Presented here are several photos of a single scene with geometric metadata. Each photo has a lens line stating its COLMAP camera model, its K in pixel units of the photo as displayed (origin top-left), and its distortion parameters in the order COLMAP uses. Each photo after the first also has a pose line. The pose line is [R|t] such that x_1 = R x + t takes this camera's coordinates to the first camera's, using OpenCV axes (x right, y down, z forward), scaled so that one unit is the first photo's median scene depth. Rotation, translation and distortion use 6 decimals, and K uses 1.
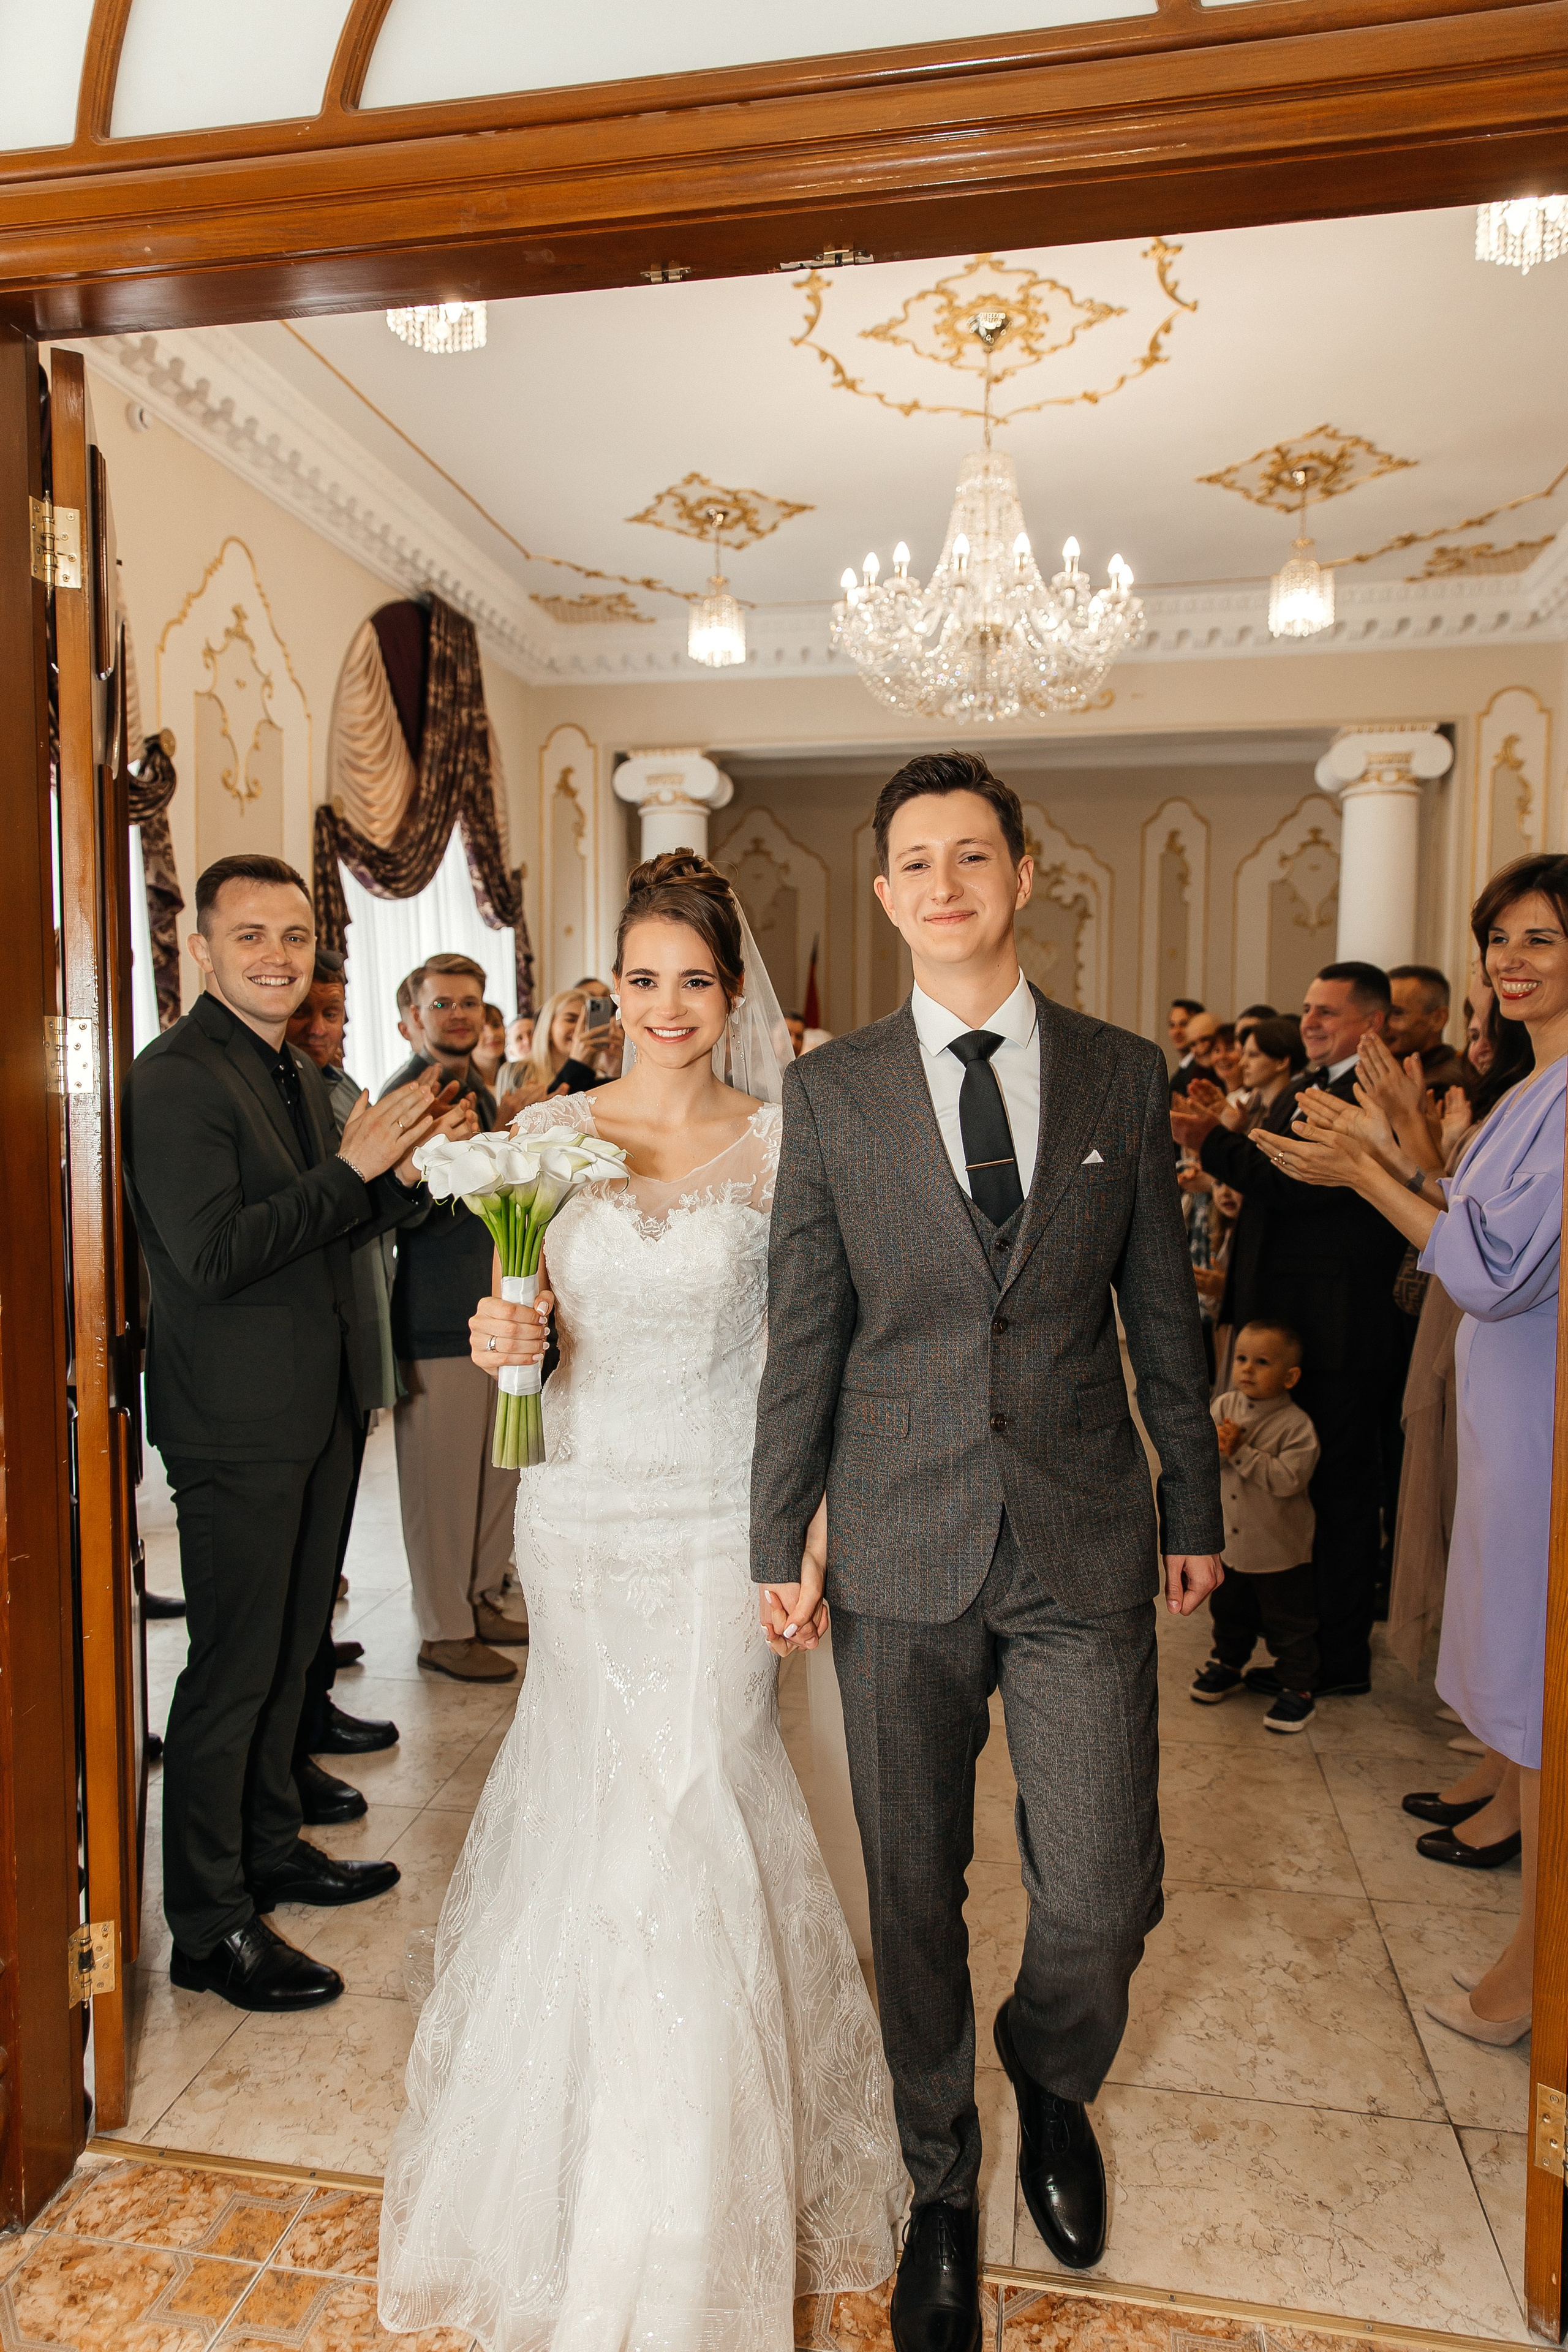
lens RADIAL K [[1735.2, 0, 786.8], [0, 1735.2, 1174.9], [0, 0, 1]] dist [-0.008131, -0.001055]
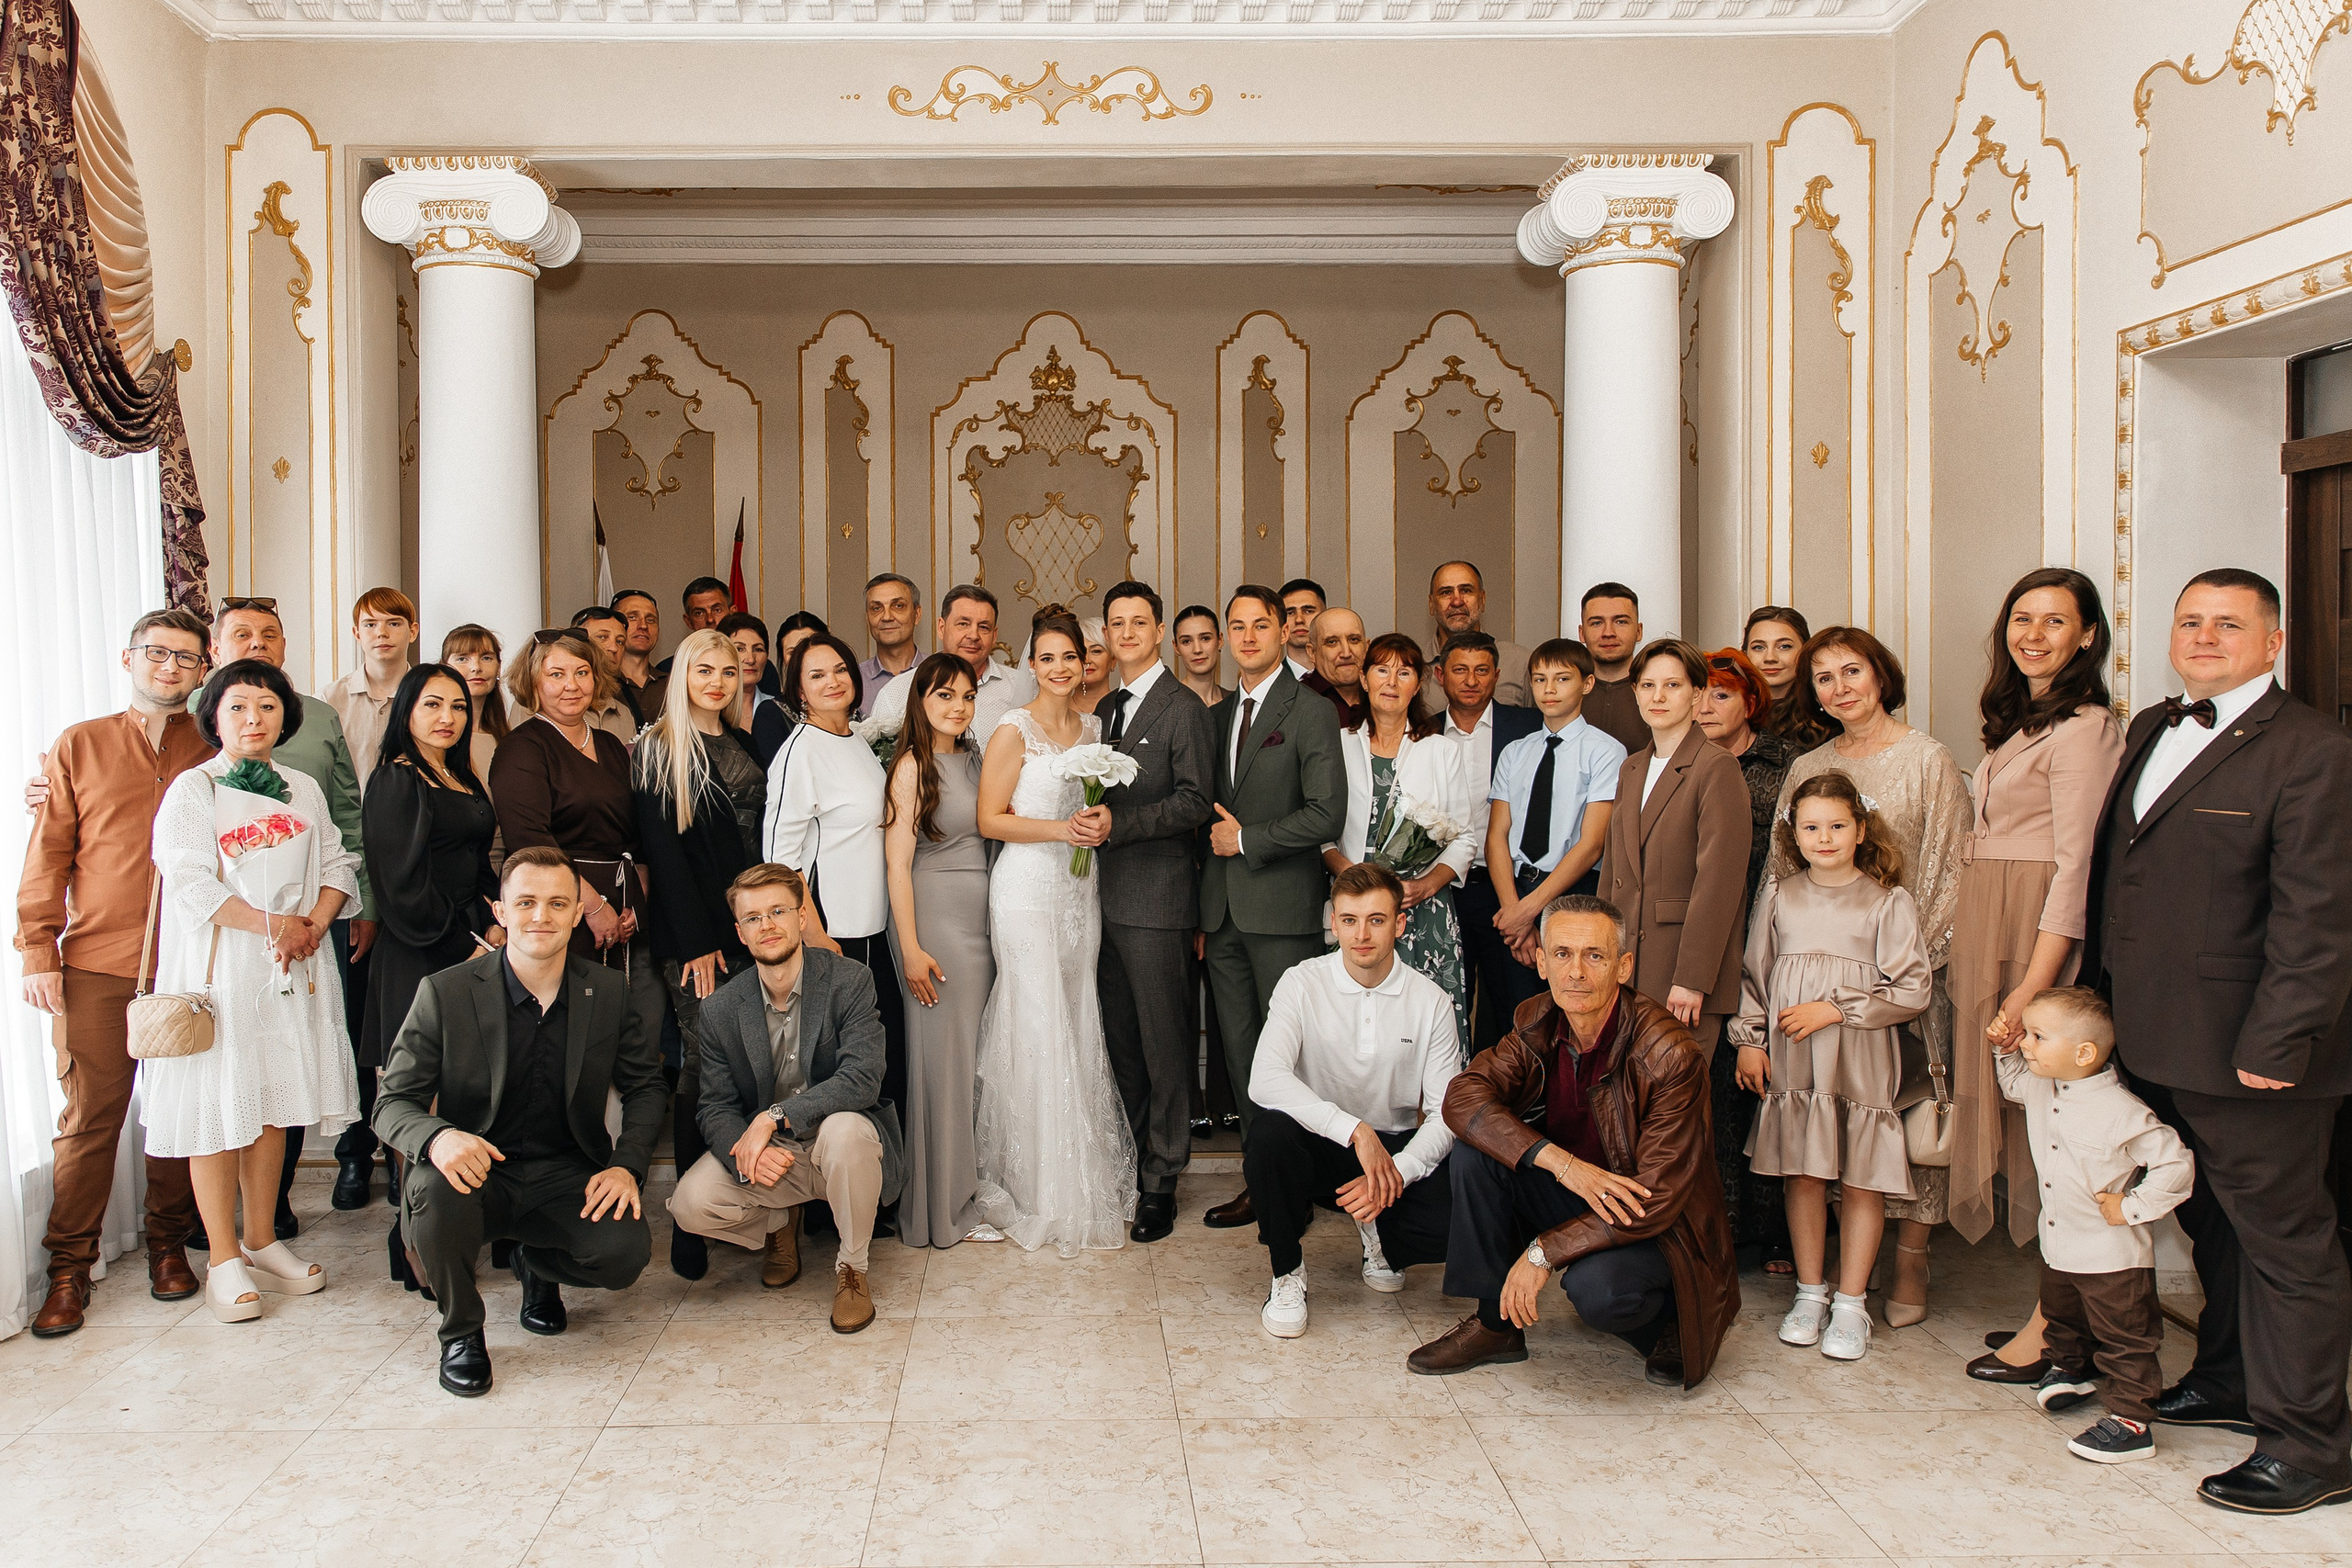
lens RADIAL K [[1735.0, 0, 1162.9], [0, 1735.0, 771.5], [0, 0, 1]] dist [-0.008131, -0.001055]
pose [[0.973373, -0.022709, 0.228099, 0.023978], [0.025846, 0.999608, -0.010776, -0.027878], [-0.227765, 0.016385, 0.973578, 0.387466]]
